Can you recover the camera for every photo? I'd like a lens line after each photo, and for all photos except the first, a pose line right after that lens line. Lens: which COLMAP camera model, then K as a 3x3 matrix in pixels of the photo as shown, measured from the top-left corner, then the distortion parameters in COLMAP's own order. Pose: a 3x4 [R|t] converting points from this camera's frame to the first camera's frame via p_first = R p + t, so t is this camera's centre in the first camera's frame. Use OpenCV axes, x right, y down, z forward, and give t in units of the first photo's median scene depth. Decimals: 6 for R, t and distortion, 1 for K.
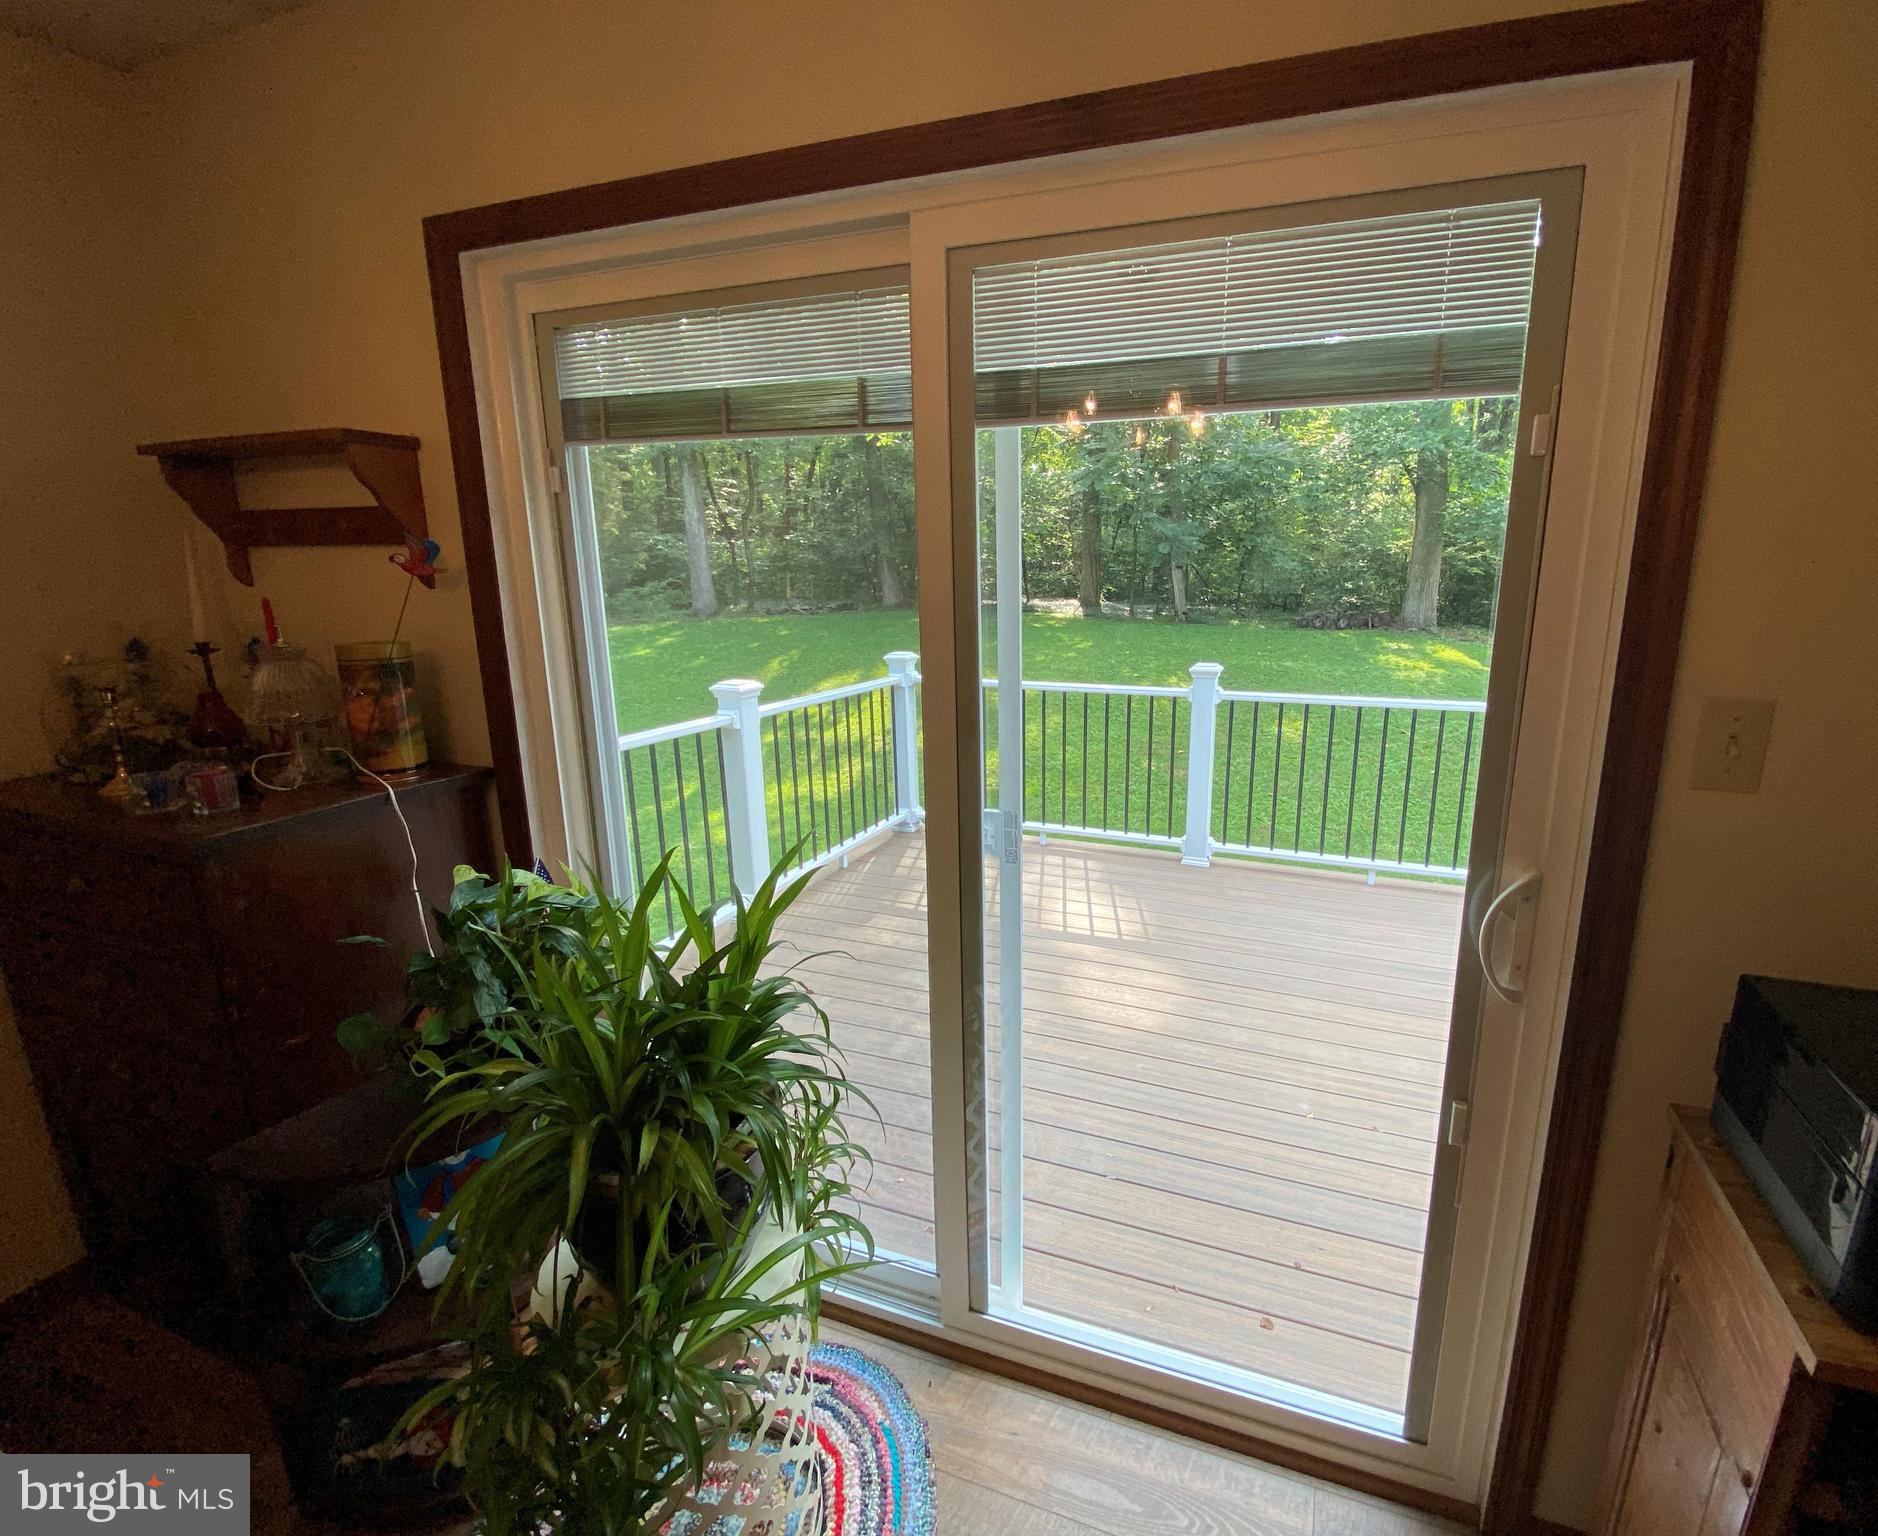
lens RADIAL K [[842.3, 0, 1020.3], [0, 842.3, 753.0], [0, 0, 1]] dist [-0.001478, -0.013457]
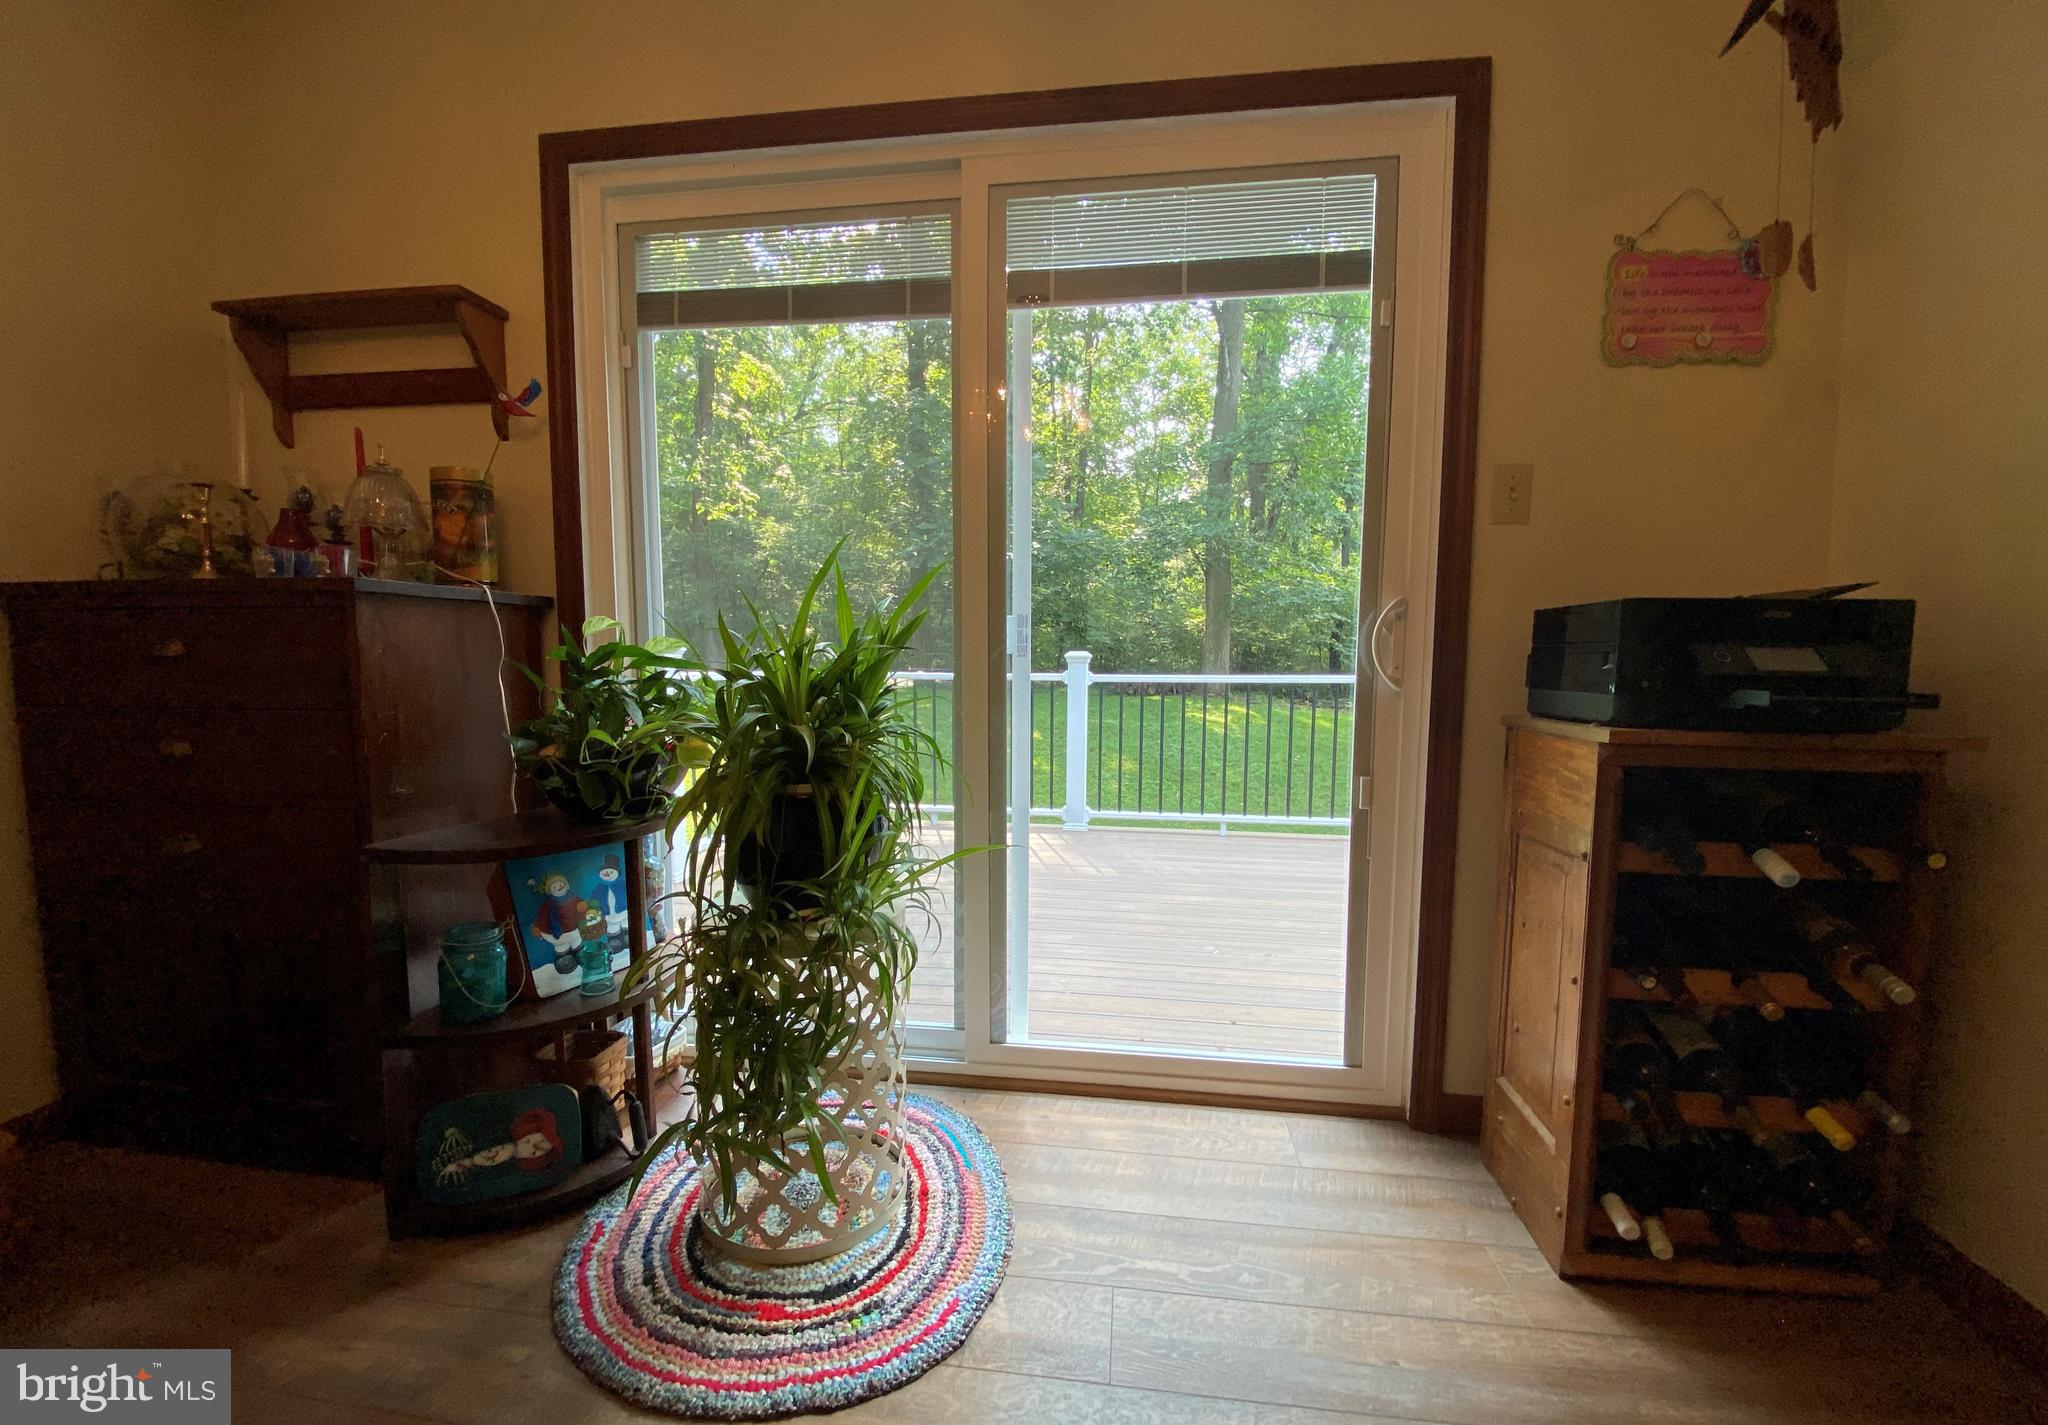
lens RADIAL K [[832.3, 0, 1009.1], [0, 832.3, 734.9], [0, 0, 1]] dist [-0.017996, -0.000366]
pose [[0.979621, -0.011807, 0.200509, -0.275434], [0.035938, 0.992465, -0.117140, 0.388205], [-0.197615, 0.121959, 0.972663, -0.200672]]
